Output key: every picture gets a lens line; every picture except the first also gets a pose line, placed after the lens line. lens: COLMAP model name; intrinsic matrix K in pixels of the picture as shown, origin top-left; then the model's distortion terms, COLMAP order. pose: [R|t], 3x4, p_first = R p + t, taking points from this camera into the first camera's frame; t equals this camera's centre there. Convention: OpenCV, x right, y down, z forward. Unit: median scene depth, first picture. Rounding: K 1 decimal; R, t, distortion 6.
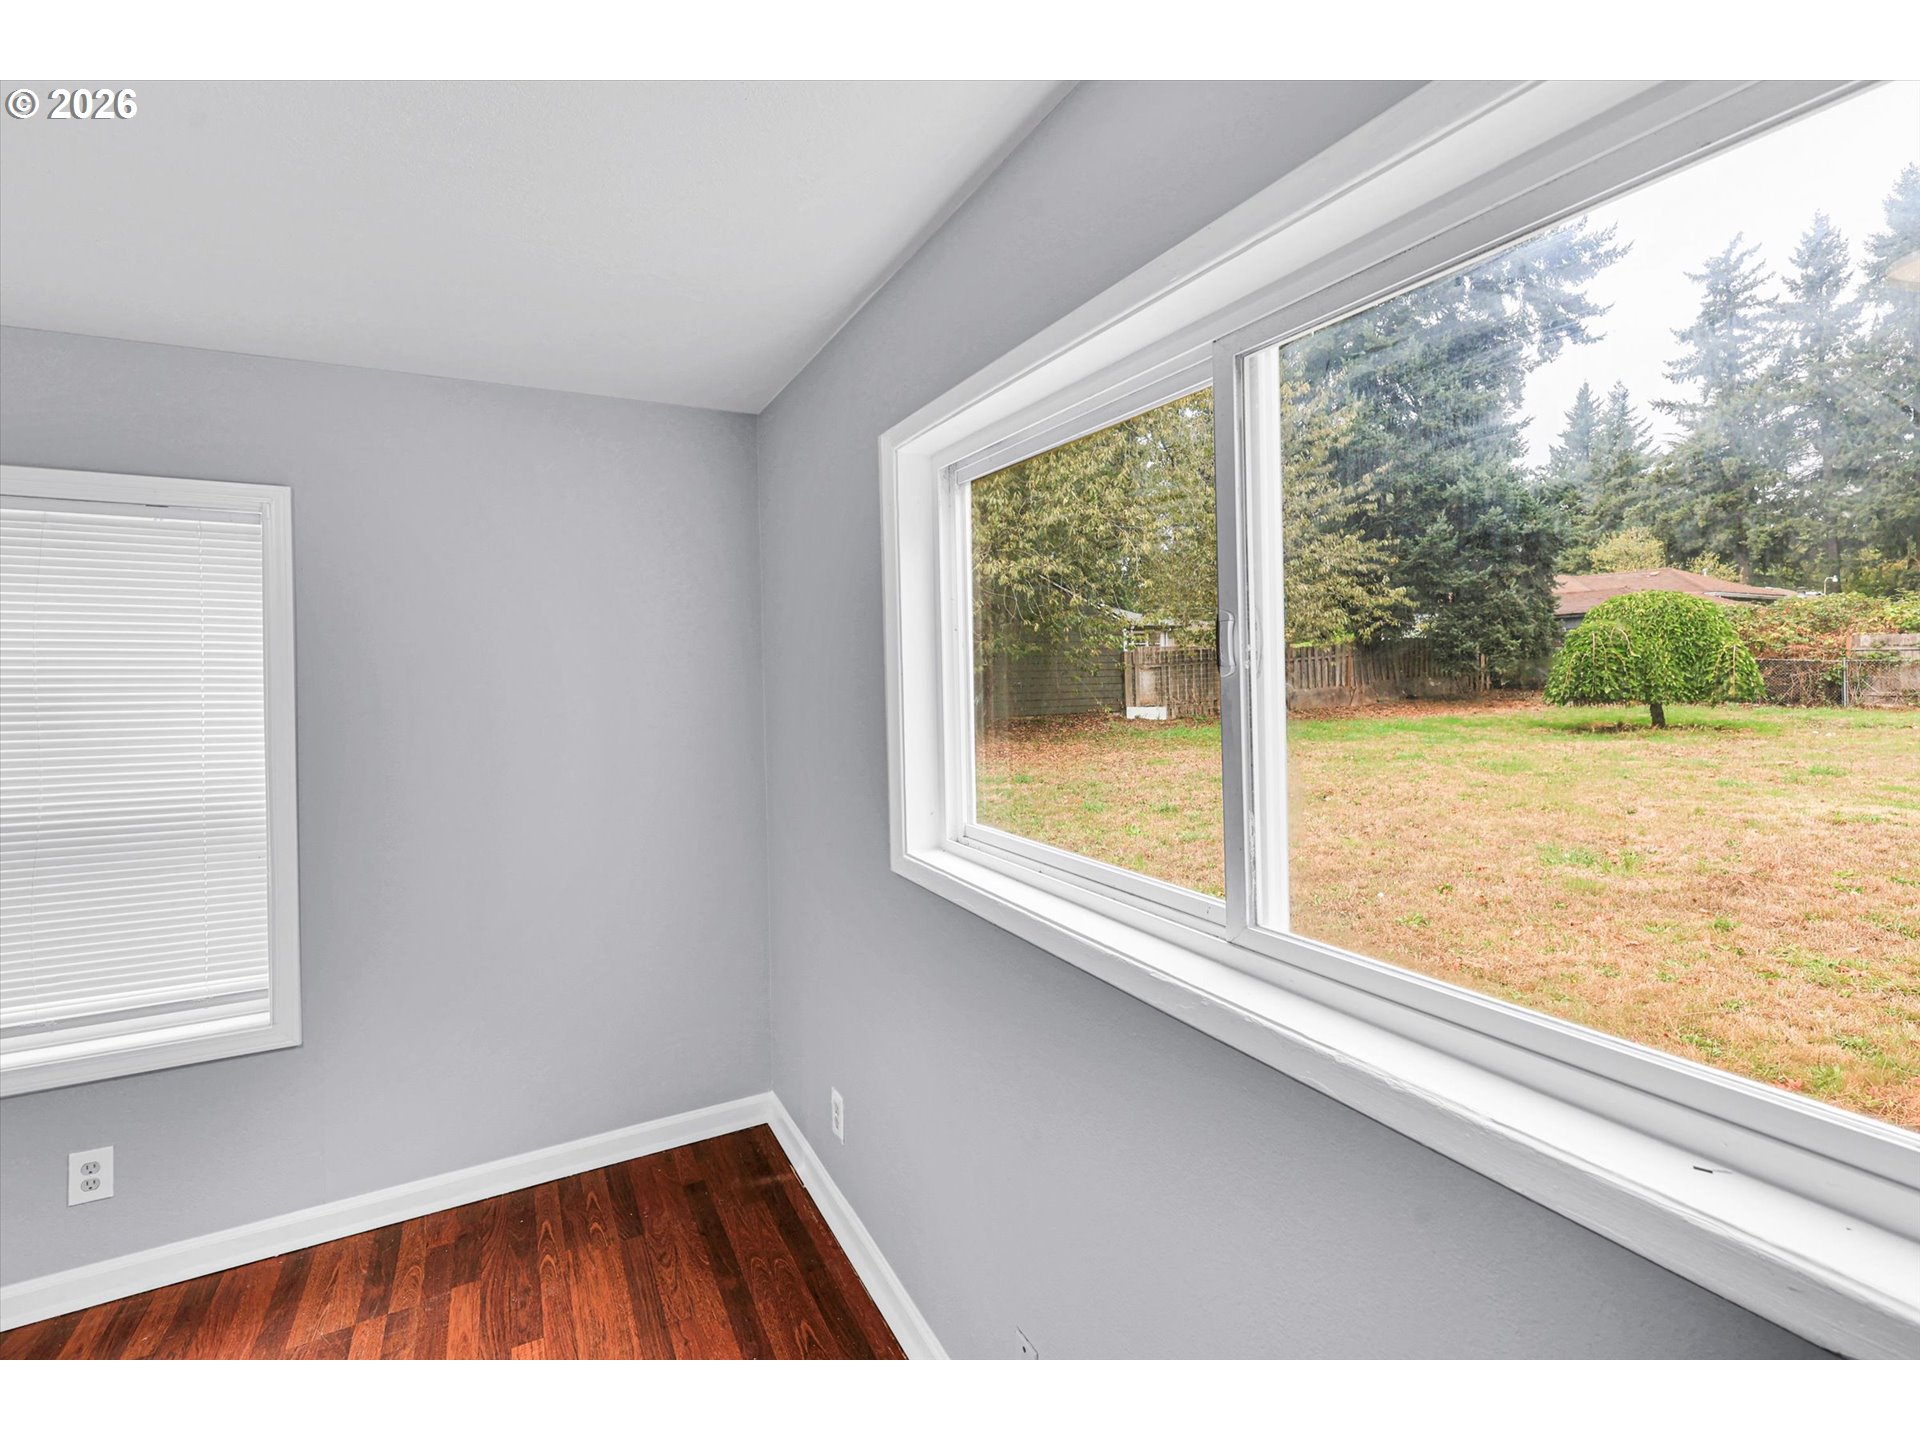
lens RADIAL K [[891.2, 0, 1037.2], [0, 891.2, 674.6], [0, 0, 1]] dist [0.002445, 0.000582]
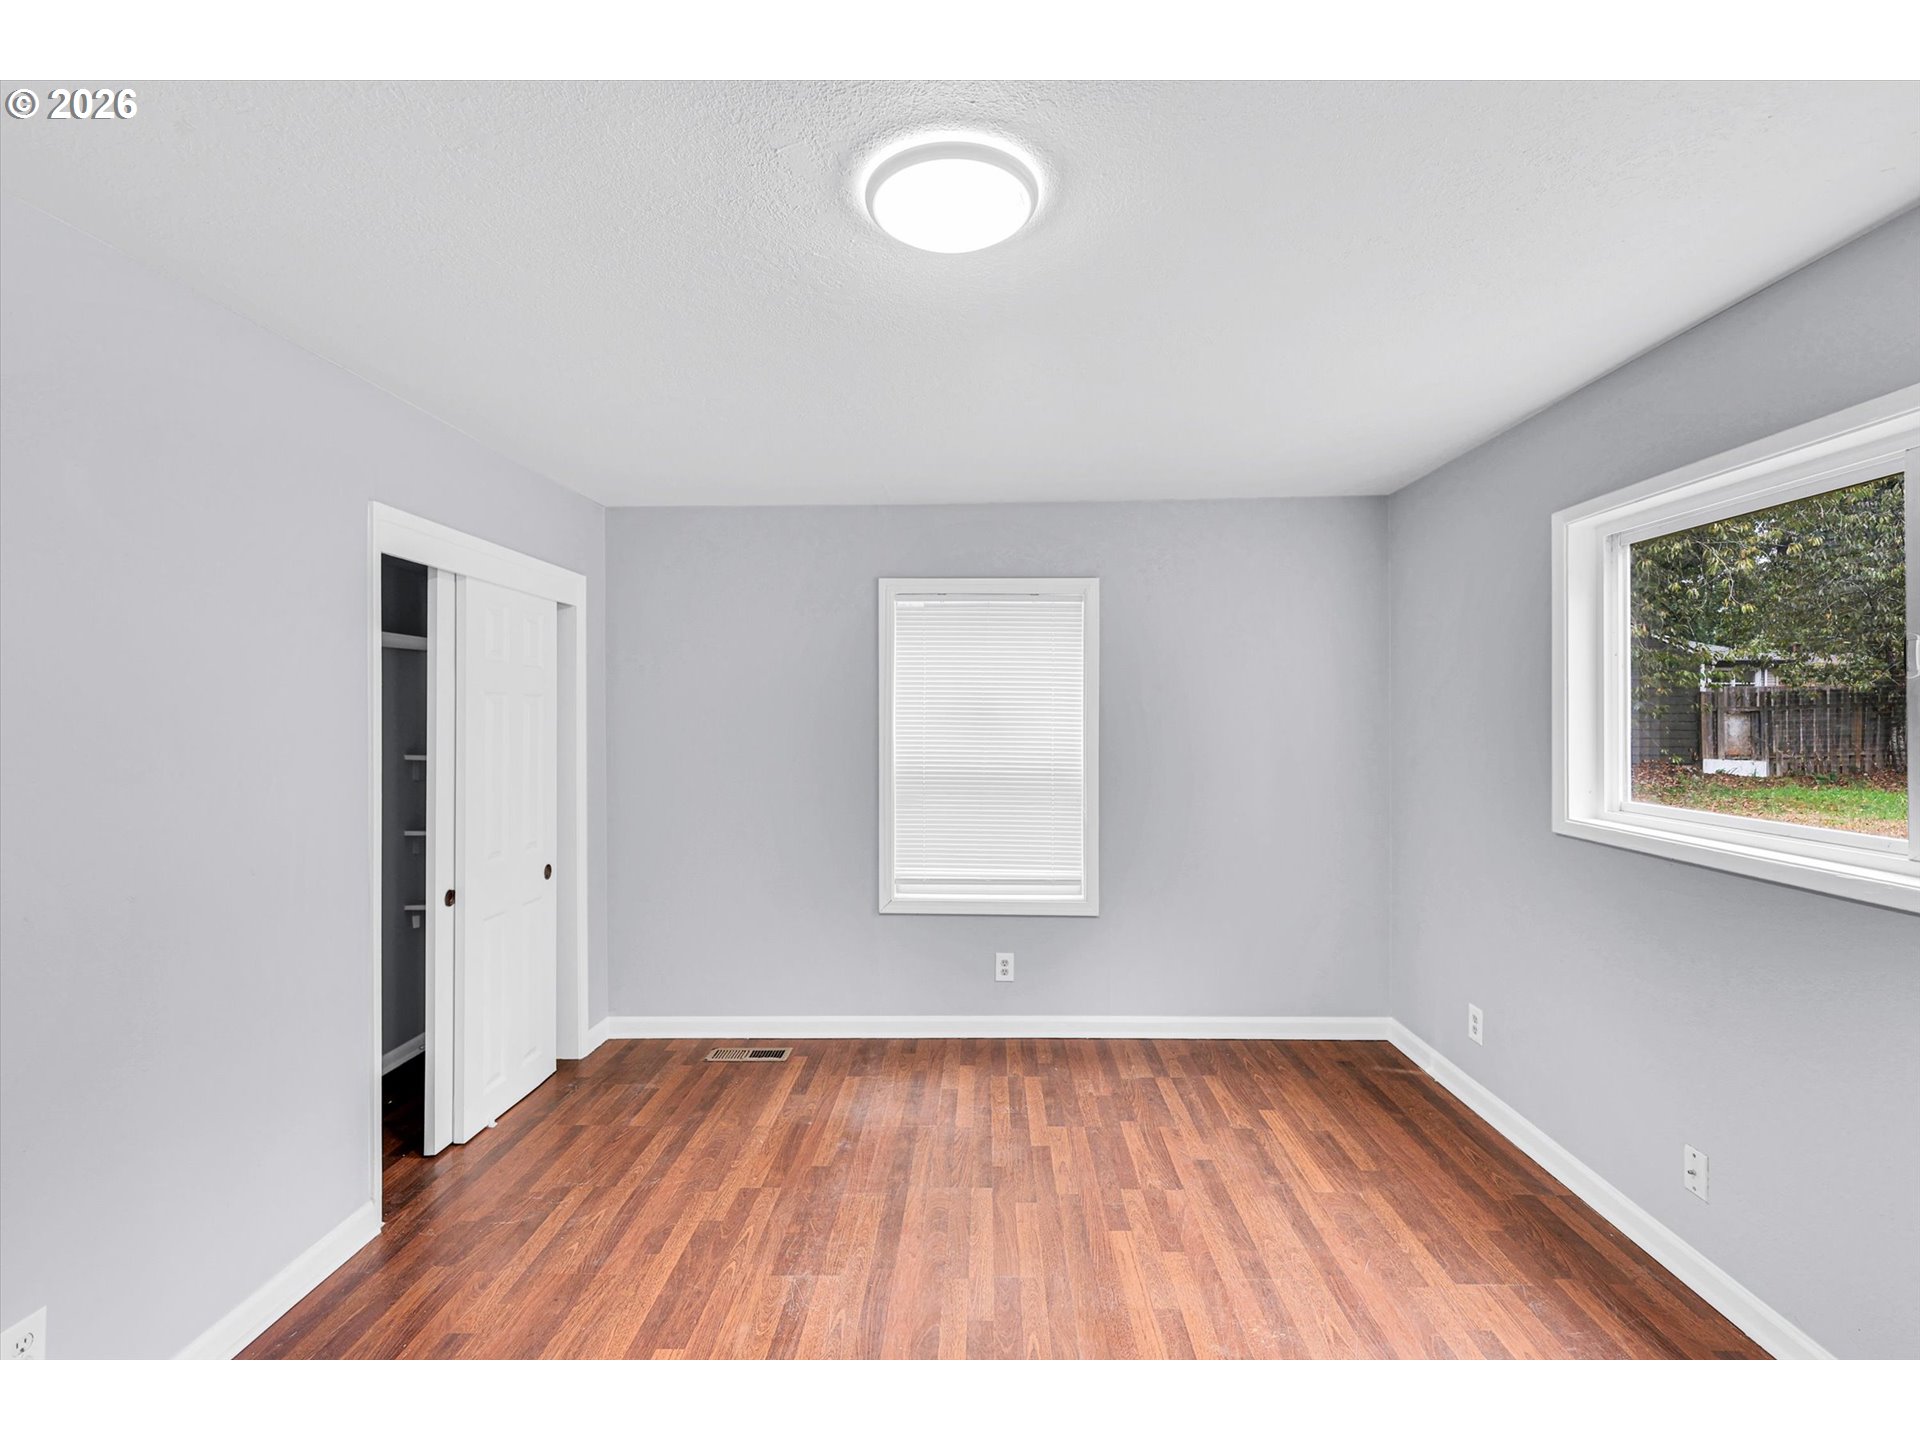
lens RADIAL K [[904.8, 0, 961.6], [0, 904.8, 716.2], [0, 0, 1]] dist [0.005288, 0.000307]
pose [[0.839459, 0.020547, -0.543034, -0.023883], [-0.020774, 0.999768, 0.005715, 0.007250], [0.543025, 0.006483, 0.839691, -0.093630]]
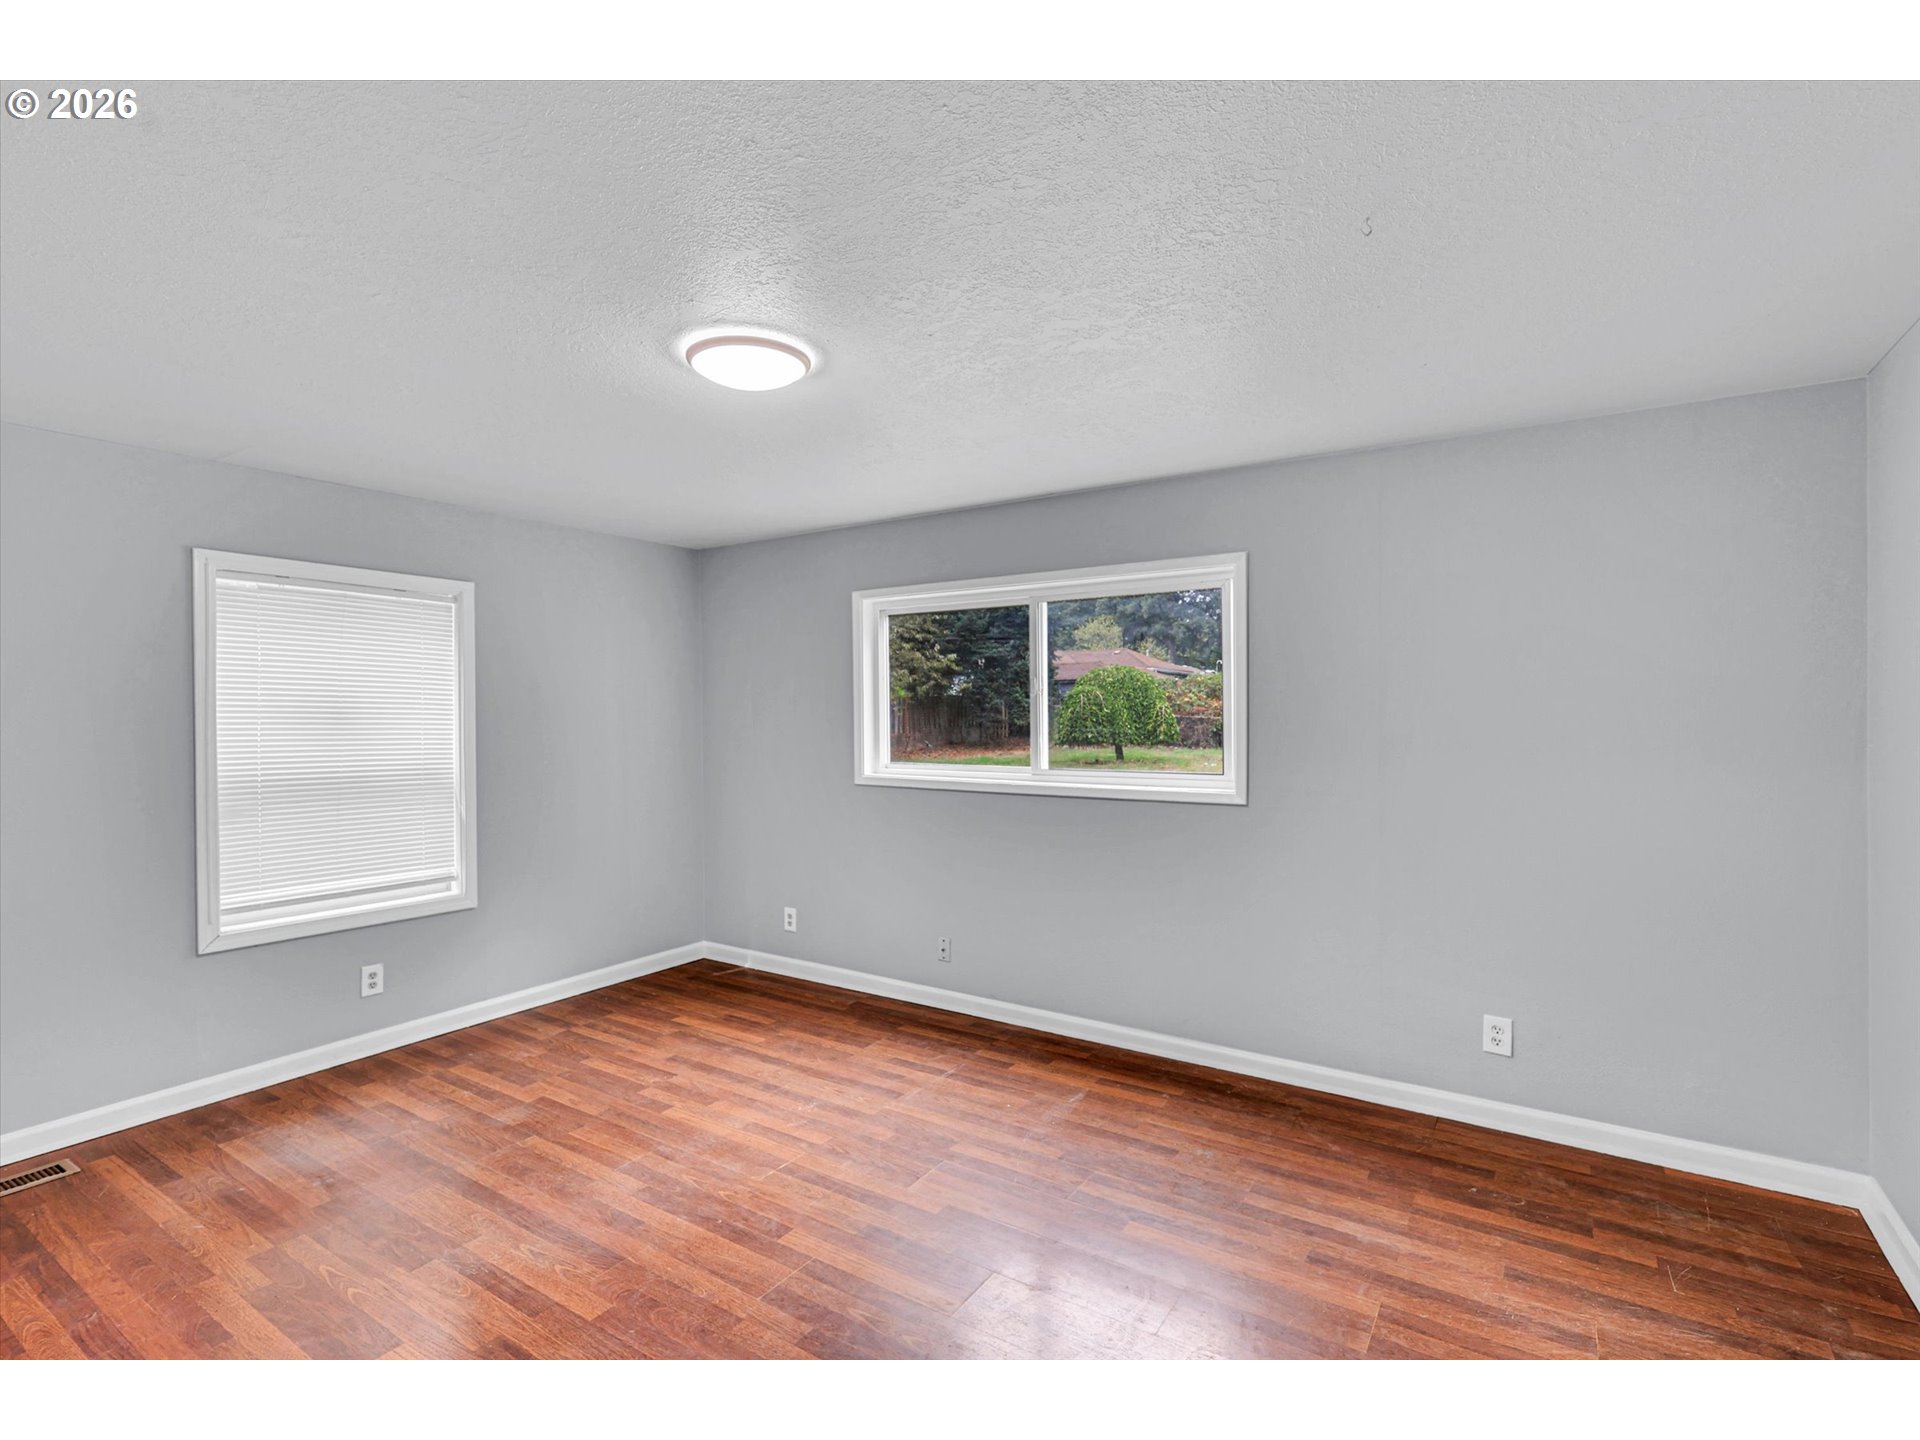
lens RADIAL K [[904.8, 0, 961.6], [0, 904.8, 716.2], [0, 0, 1]] dist [0.005288, 0.000307]
pose [[0.904648, 0.017186, 0.425814, -0.125981], [-0.010902, 0.999793, -0.017192, 0.011674], [-0.426021, 0.010911, 0.904647, -0.169251]]
